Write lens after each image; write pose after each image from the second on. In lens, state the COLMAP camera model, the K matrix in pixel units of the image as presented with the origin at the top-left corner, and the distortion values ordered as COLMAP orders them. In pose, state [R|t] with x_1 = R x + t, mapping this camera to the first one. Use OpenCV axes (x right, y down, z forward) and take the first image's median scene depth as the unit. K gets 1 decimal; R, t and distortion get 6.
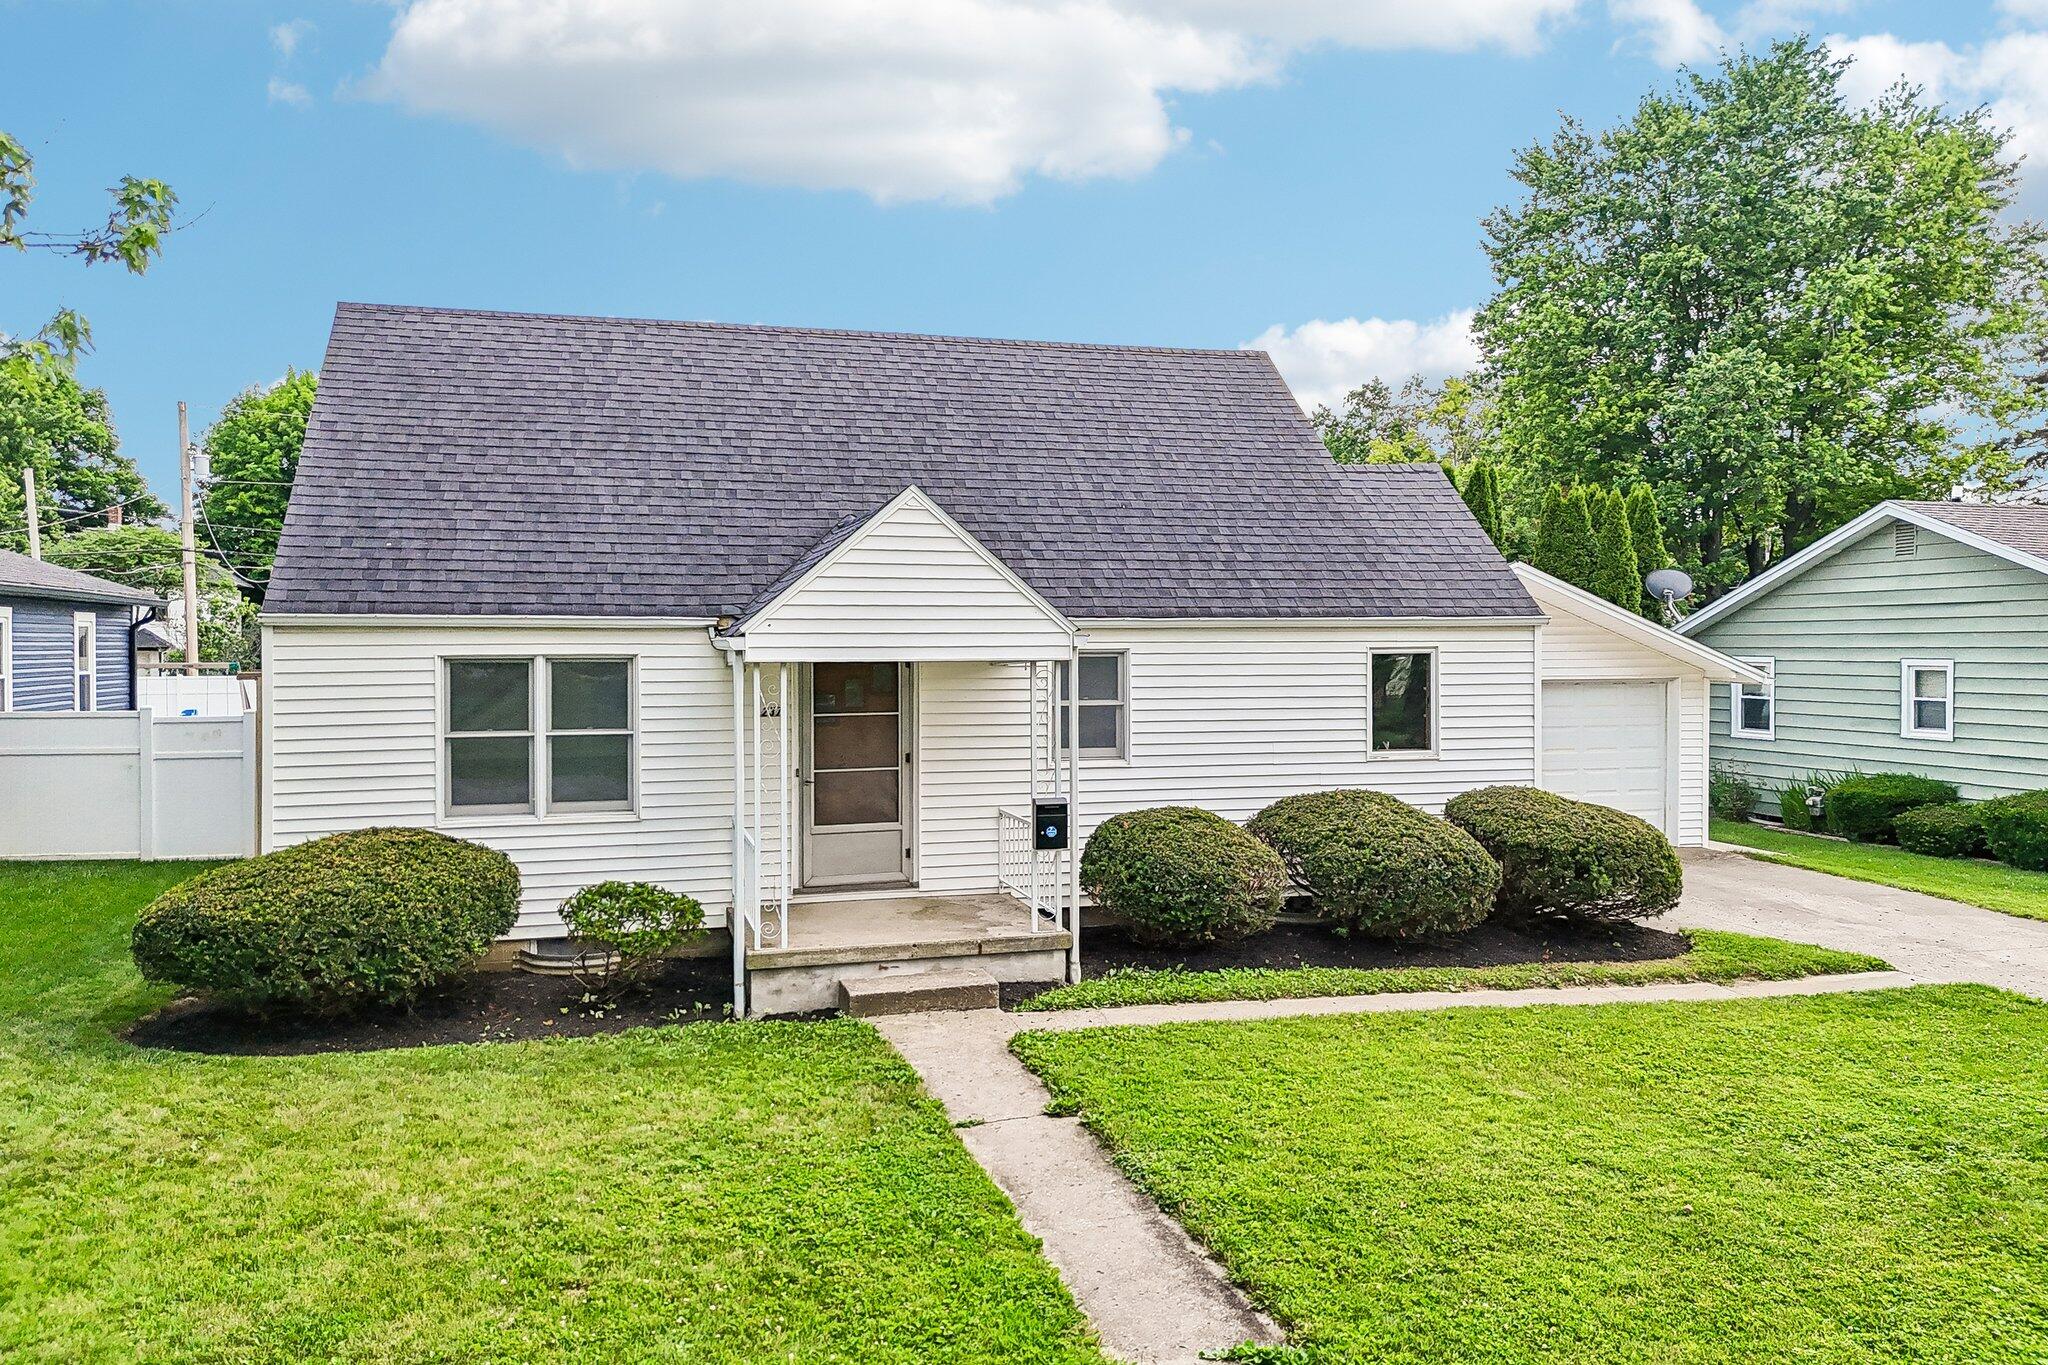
lens RADIAL K [[1585.5, 0, 1034.7], [0, 1585.5, 657.0], [0, 0, 1]] dist [0.089981, -0.106694]
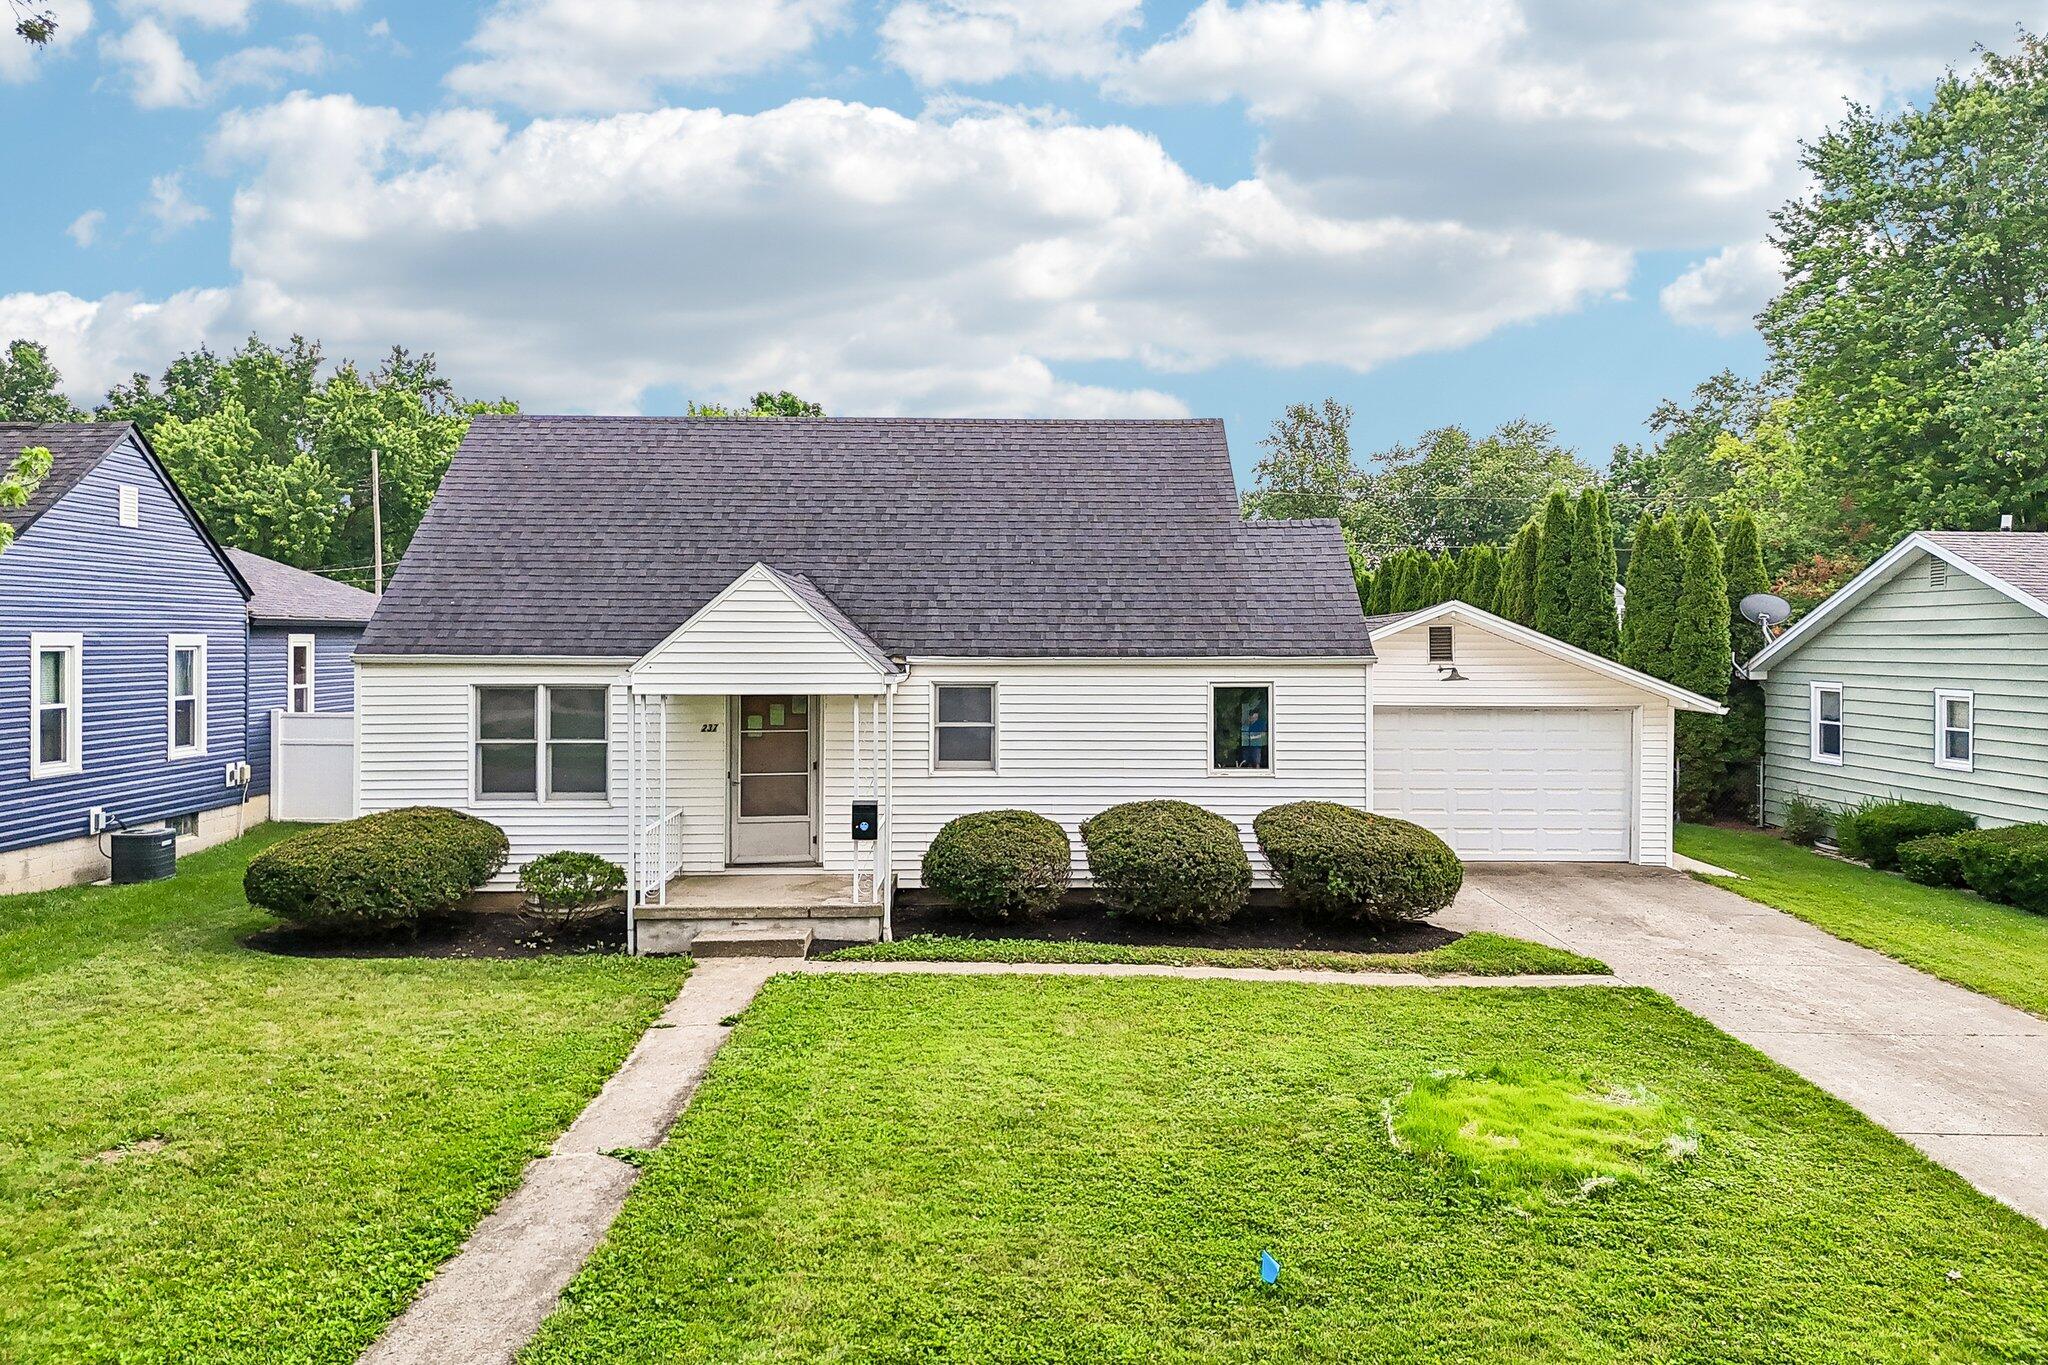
lens RADIAL K [[1585.5, 0, 1034.7], [0, 1585.5, 657.0], [0, 0, 1]] dist [0.089981, -0.106694]
pose [[0.965009, 0.007873, -0.262100, 0.430935], [-0.007018, 0.999967, 0.004195, -0.031381], [0.262125, -0.002208, 0.965032, -0.196802]]
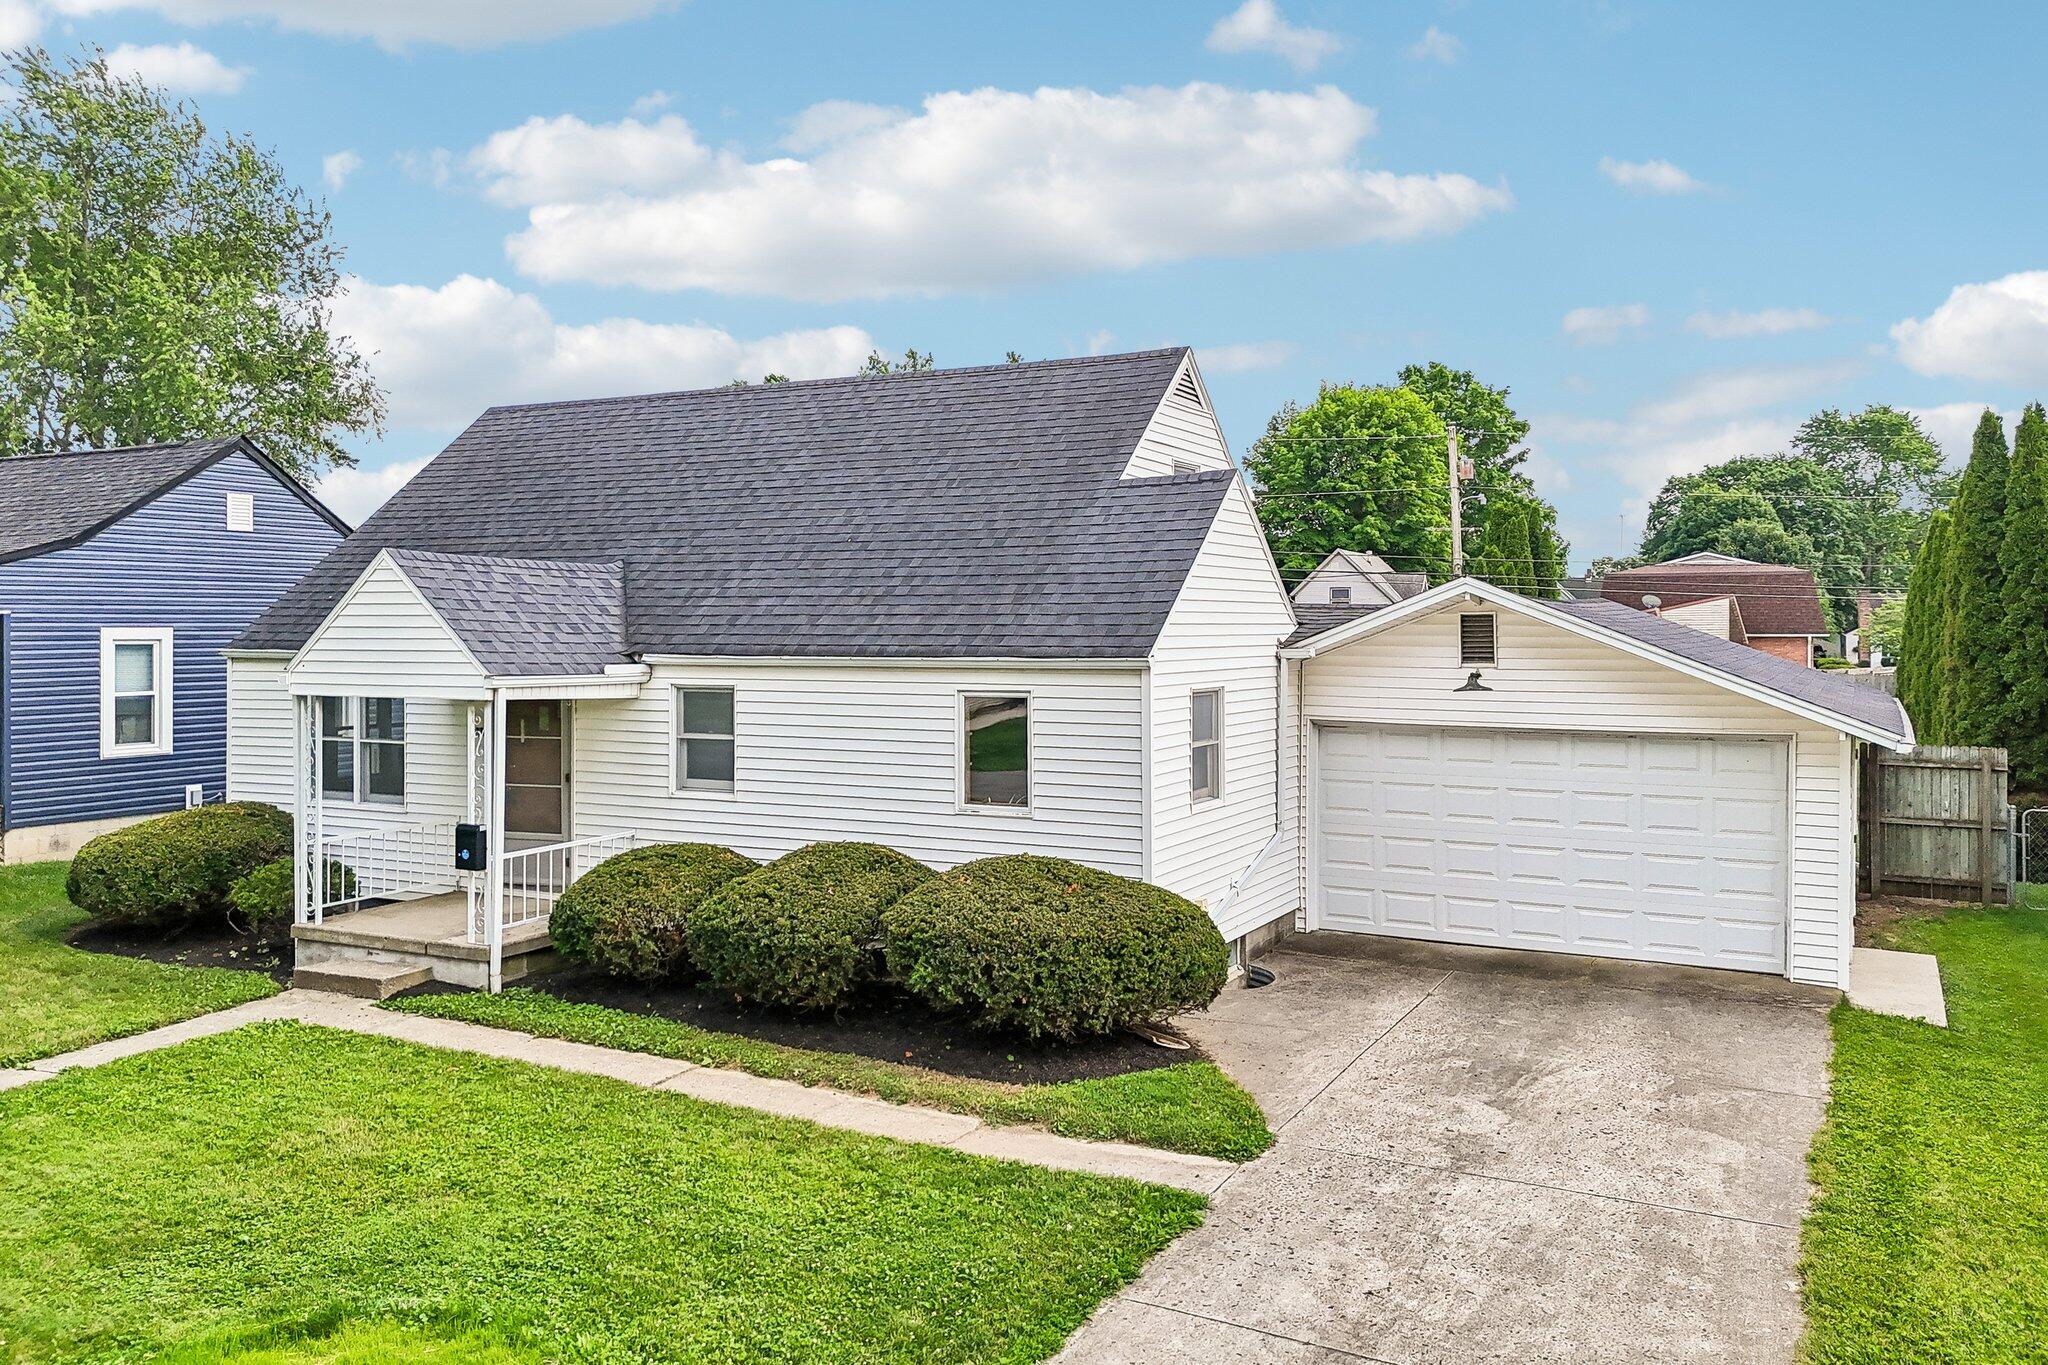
lens RADIAL K [[1585.5, 0, 1034.7], [0, 1585.5, 657.0], [0, 0, 1]] dist [0.089981, -0.106694]
pose [[0.718938, 0.016409, -0.694880, 0.954620], [-0.006852, 0.999840, 0.016521, -0.044090], [0.695040, -0.007116, 0.718935, 0.415469]]
